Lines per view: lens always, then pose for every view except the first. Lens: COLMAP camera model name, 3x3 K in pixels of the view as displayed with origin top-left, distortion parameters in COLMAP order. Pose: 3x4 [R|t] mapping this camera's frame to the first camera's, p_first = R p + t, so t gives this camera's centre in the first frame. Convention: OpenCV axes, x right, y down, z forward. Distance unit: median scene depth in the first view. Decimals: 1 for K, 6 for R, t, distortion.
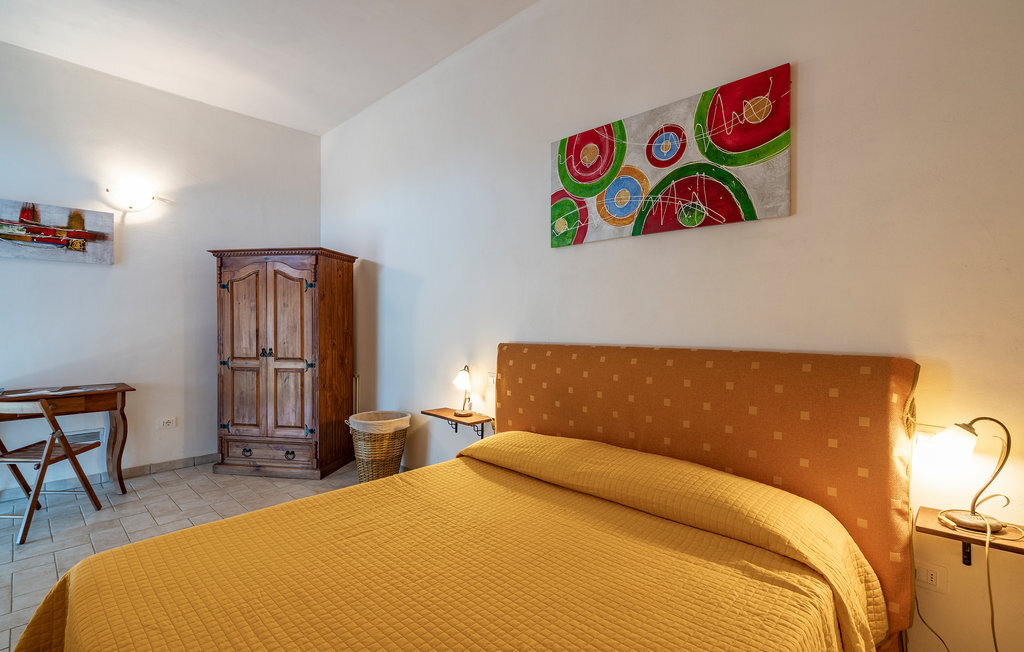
lens RADIAL K [[472.7, 0, 499.2], [0, 472.7, 326.3], [0, 0, 1]] dist [-0.001045, 0.000094]
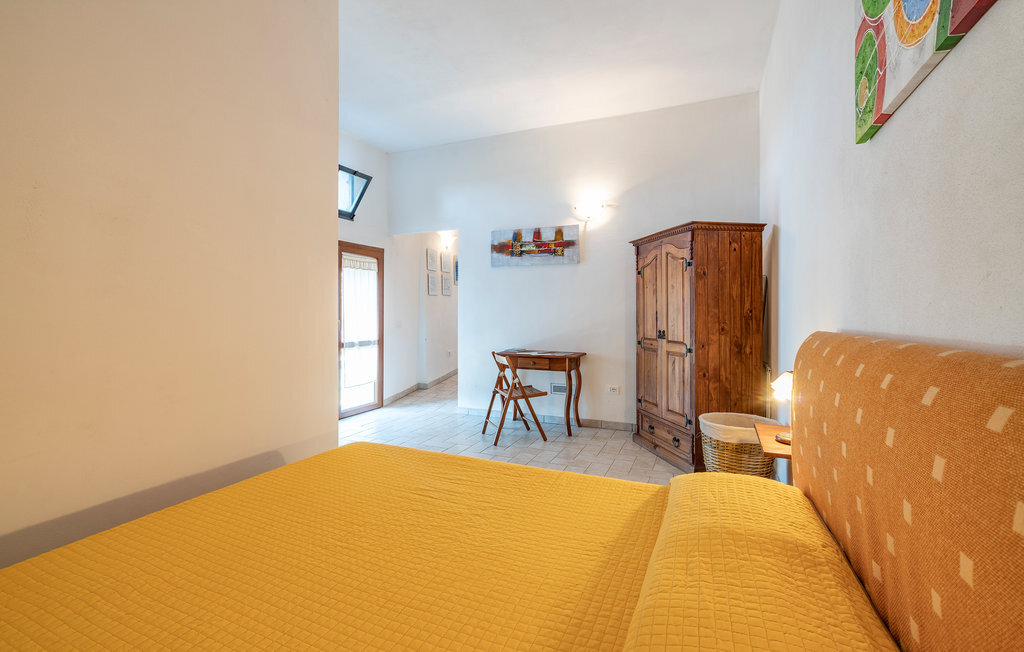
lens RADIAL K [[463.9, 0, 512.8], [0, 463.9, 312.8], [0, 0, 1]] dist [-0.002370, -0.000155]
pose [[0.356084, 0.000290, -0.934454, 0.355783], [-0.007021, 0.999973, -0.002365, 0.014488], [0.934428, 0.007403, 0.356076, 0.384824]]
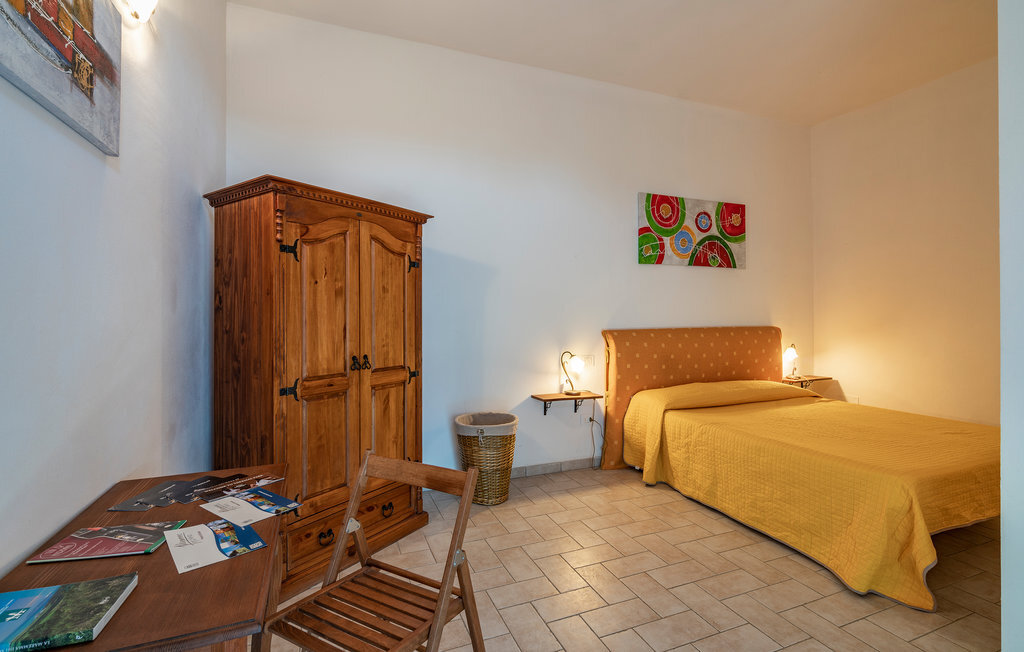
lens RADIAL K [[463.9, 0, 512.8], [0, 463.9, 312.8], [0, 0, 1]] dist [-0.002370, -0.000155]
pose [[0.399735, 0.000511, 0.916631, -1.083257], [0.008918, 0.999950, -0.004446, -0.007896], [-0.916587, 0.009952, 0.399710, 0.622445]]
